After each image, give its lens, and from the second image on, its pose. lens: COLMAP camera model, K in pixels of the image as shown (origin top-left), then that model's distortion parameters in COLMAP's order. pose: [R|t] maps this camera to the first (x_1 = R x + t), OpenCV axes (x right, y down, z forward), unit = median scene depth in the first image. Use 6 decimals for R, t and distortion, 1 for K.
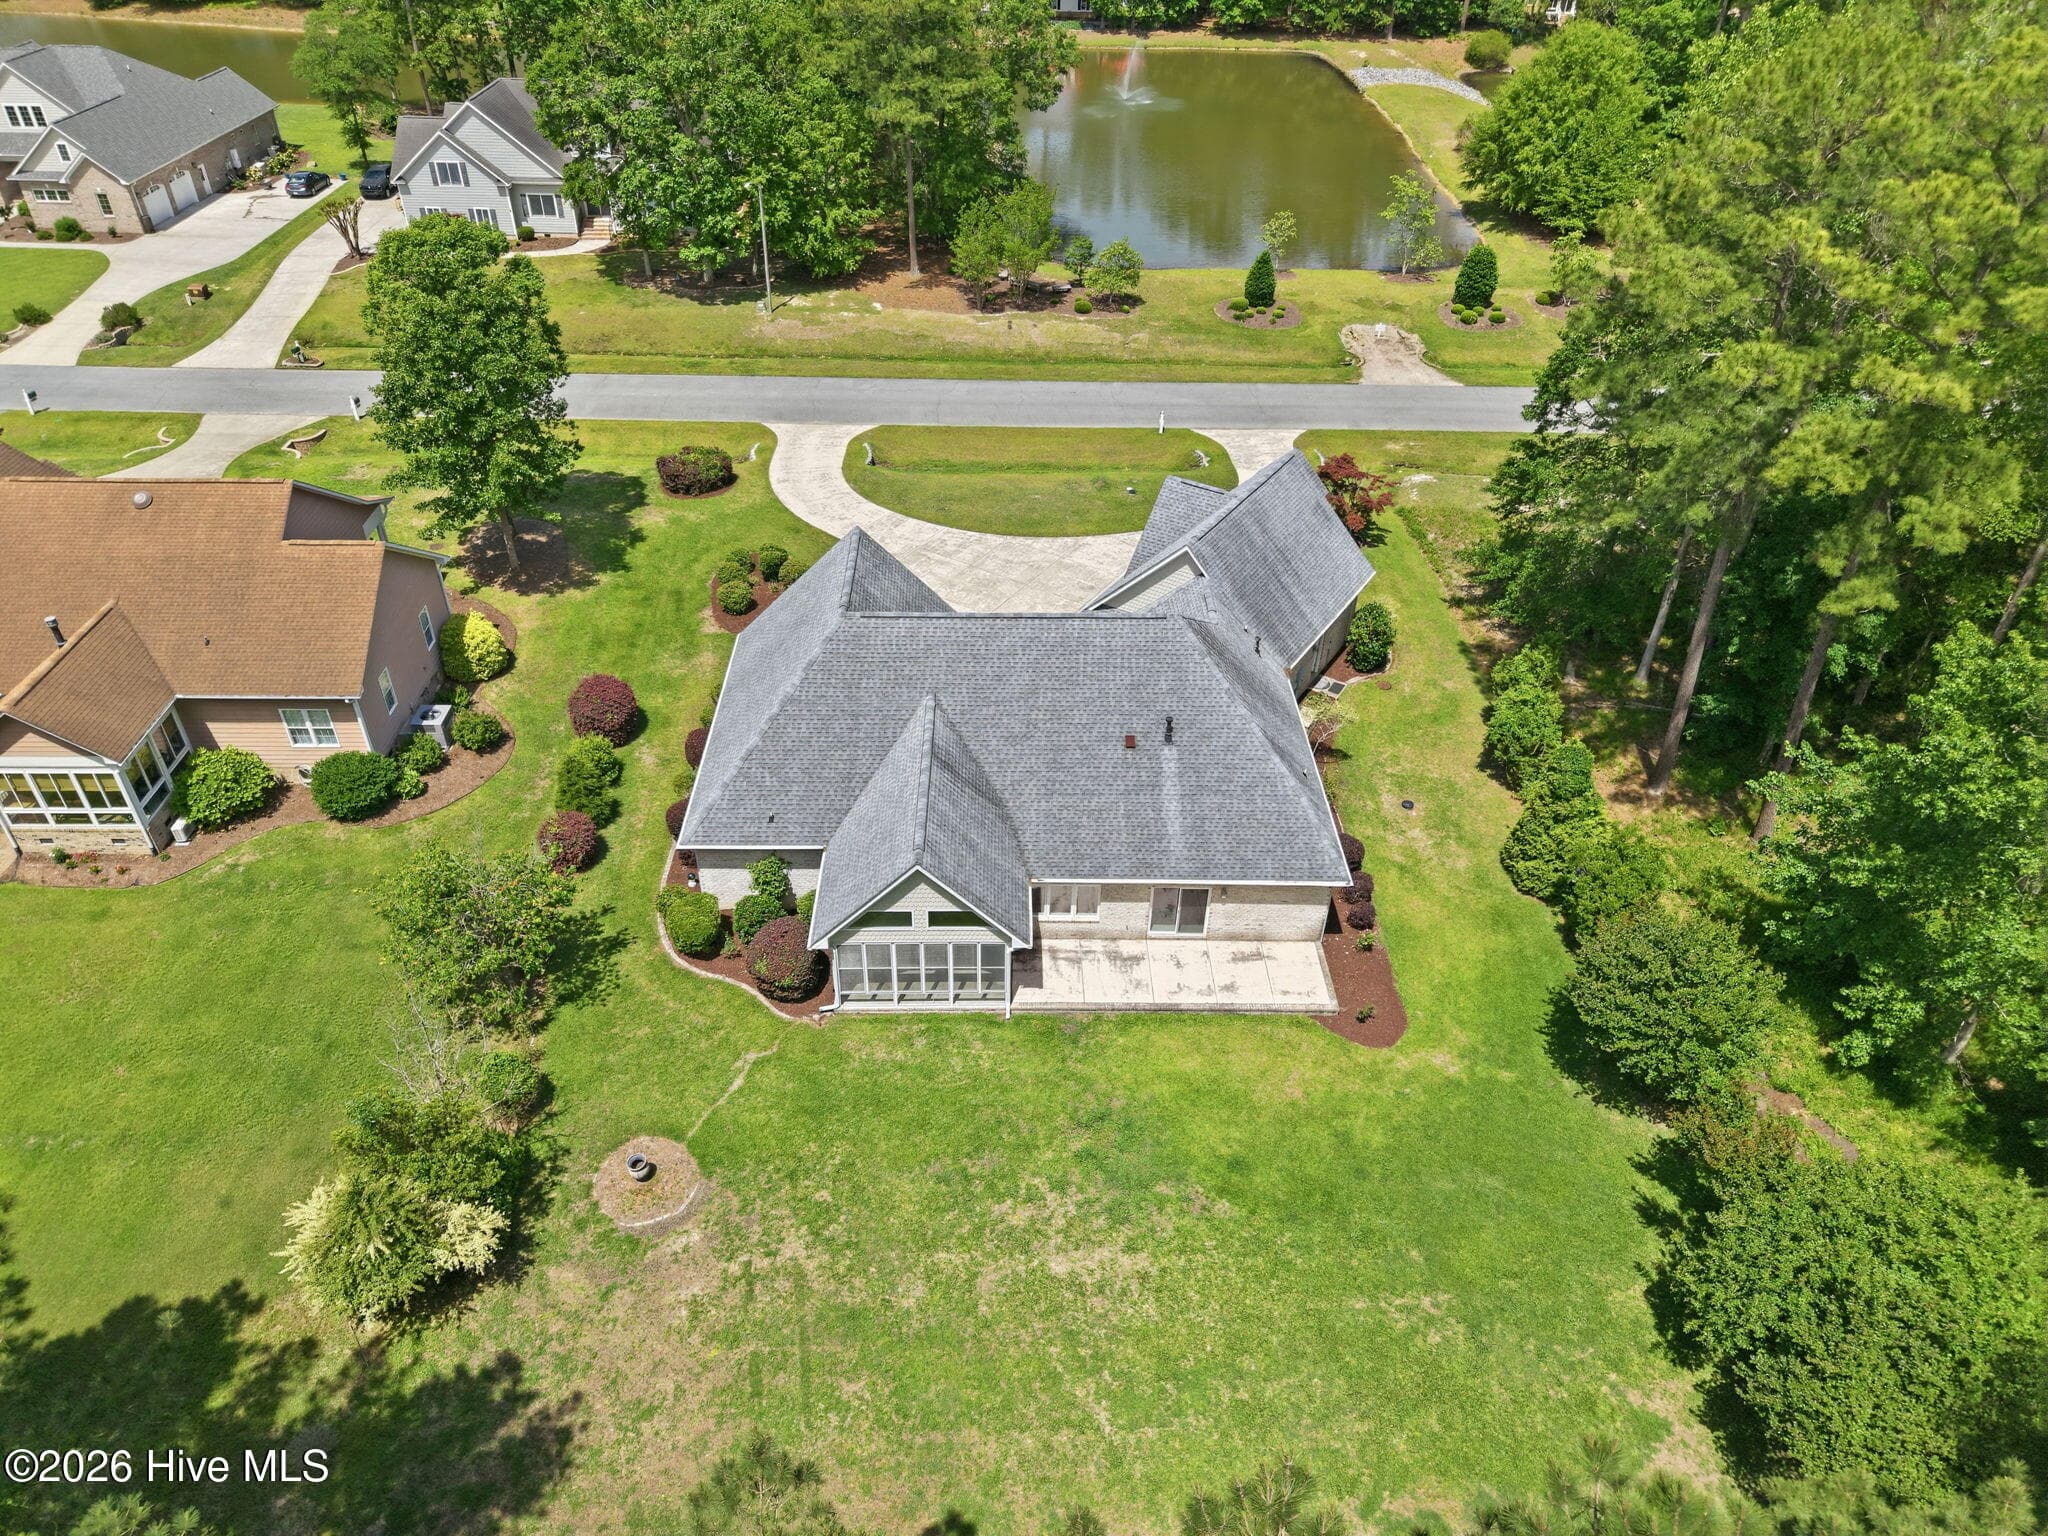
lens RADIAL K [[1373.1, 0, 1024.0], [0, 1373.1, 768.0], [0, 0, 1]] dist [0.017497, -0.015624]
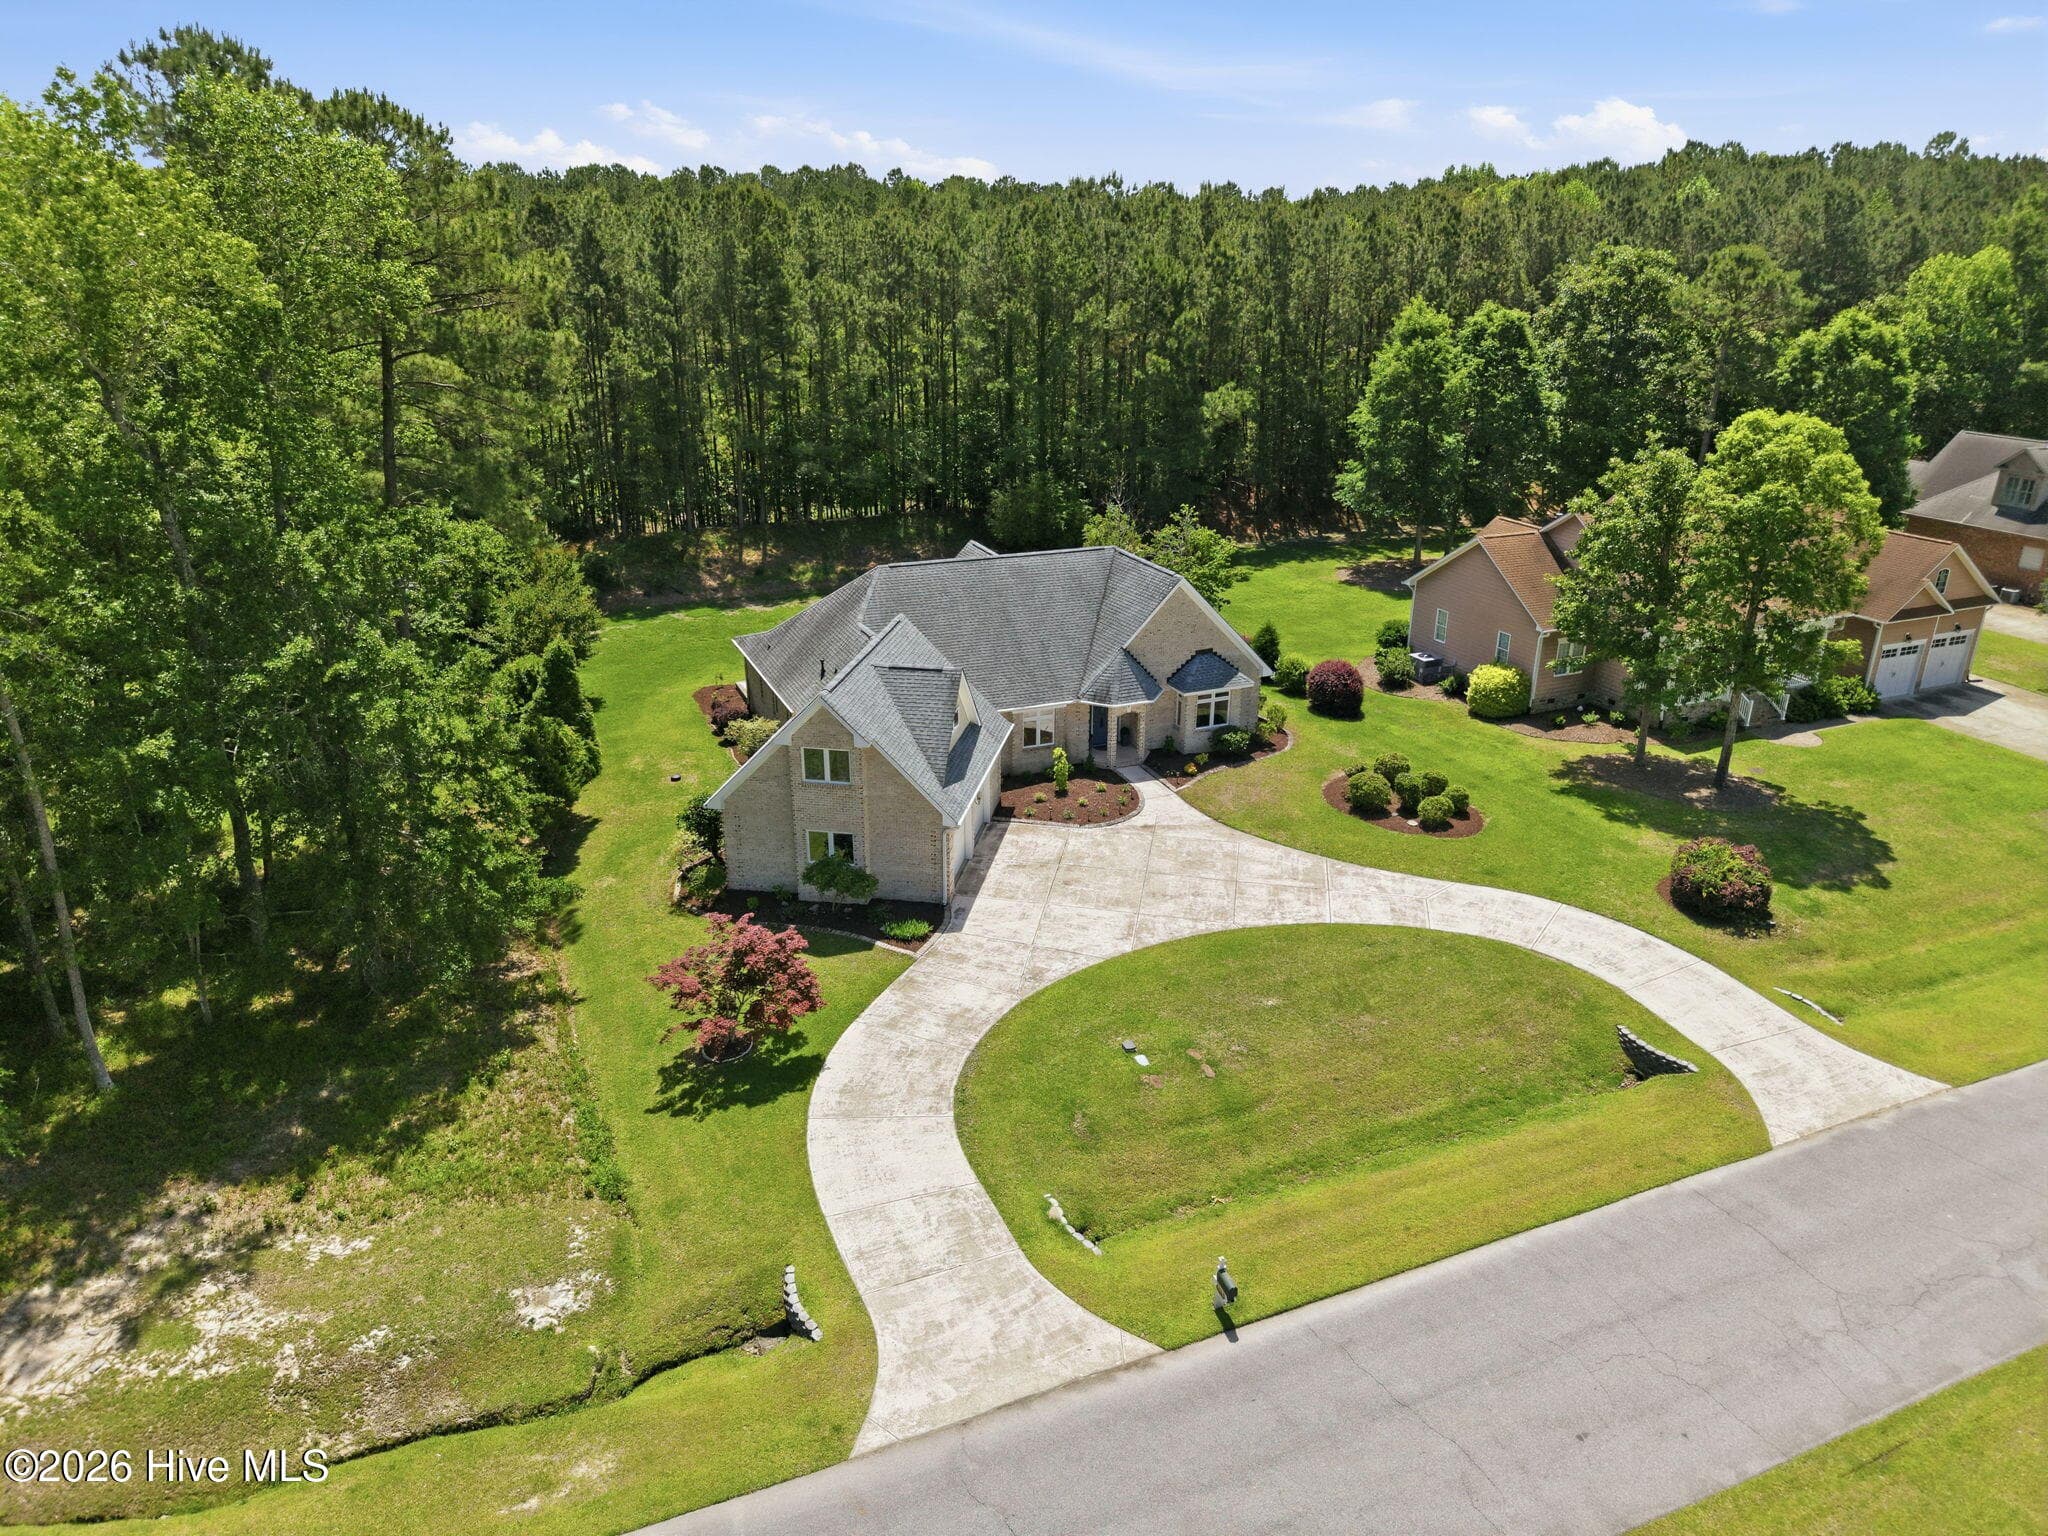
lens RADIAL K [[1373.1, 0, 1024.0], [0, 1373.1, 768.0], [0, 0, 1]] dist [0.017497, -0.015624]
pose [[-0.928080, 0.114854, -0.354225, 0.310419], [-0.242194, 0.536388, 0.808474, -0.721162], [0.282859, 0.836120, -0.469994, 1.206606]]
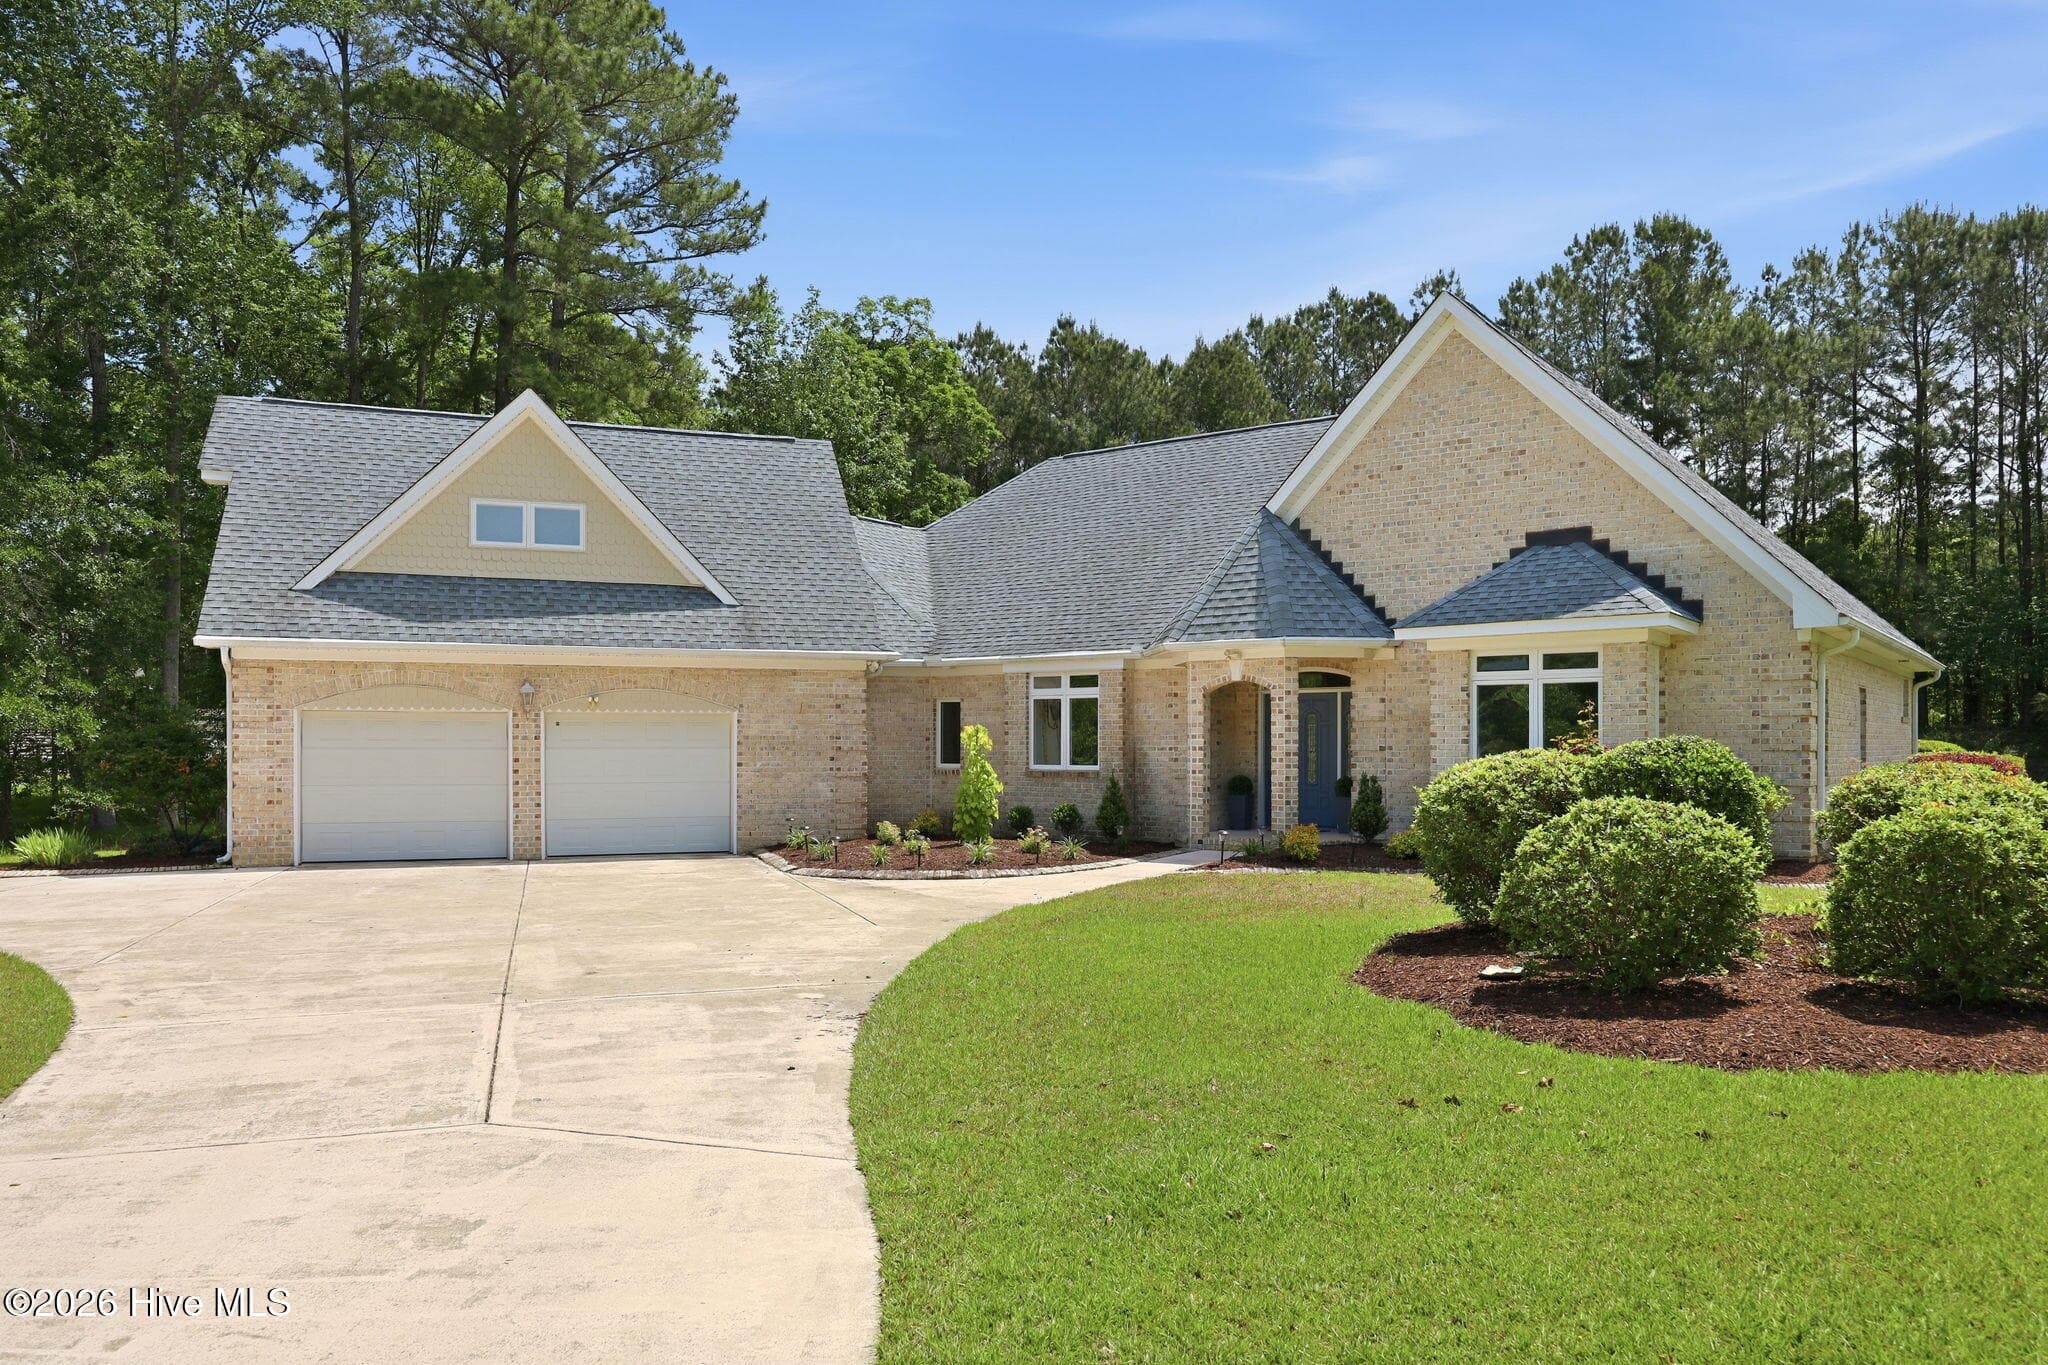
lens RADIAL K [[1427.4, 0, 1035.1], [0, 1427.4, 745.6], [0, 0, 1]] dist [-0.003176, -0.002099]
pose [[-0.787498, -0.013228, 0.616175, -0.203285], [0.361695, 0.799579, 0.479427, -0.223968], [-0.499023, 0.600415, -0.624883, 1.018689]]
